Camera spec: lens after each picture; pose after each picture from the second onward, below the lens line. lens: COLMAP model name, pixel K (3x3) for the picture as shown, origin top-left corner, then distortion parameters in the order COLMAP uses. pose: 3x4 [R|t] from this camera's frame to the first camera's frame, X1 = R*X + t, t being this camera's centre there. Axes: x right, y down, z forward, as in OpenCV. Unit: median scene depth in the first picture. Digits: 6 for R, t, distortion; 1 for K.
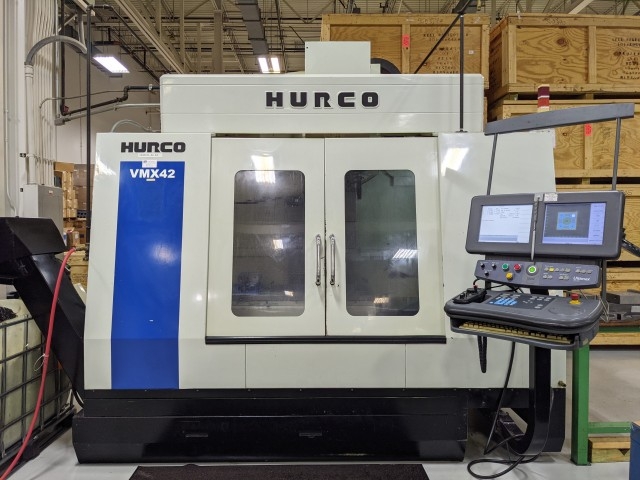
lens RADIAL K [[511.3, 0, 323.0], [0, 511.3, 238.1], [0, 0, 1]] dist [0.003358, -0.017330]
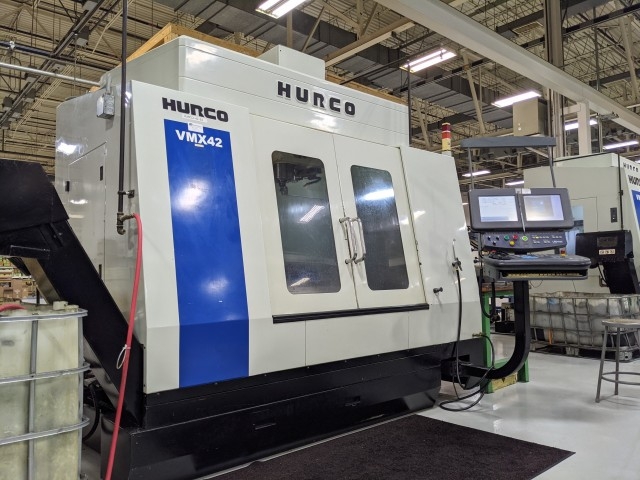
lens RADIAL K [[511.3, 0, 323.3], [0, 511.3, 242.4], [0, 0, 1]] dist [0.003358, -0.017330]
pose [[0.754077, 0.030790, 0.656064, -0.747868], [0.032585, 0.995917, -0.084192, 0.134154], [-0.655977, 0.084865, 0.749994, 0.209330]]
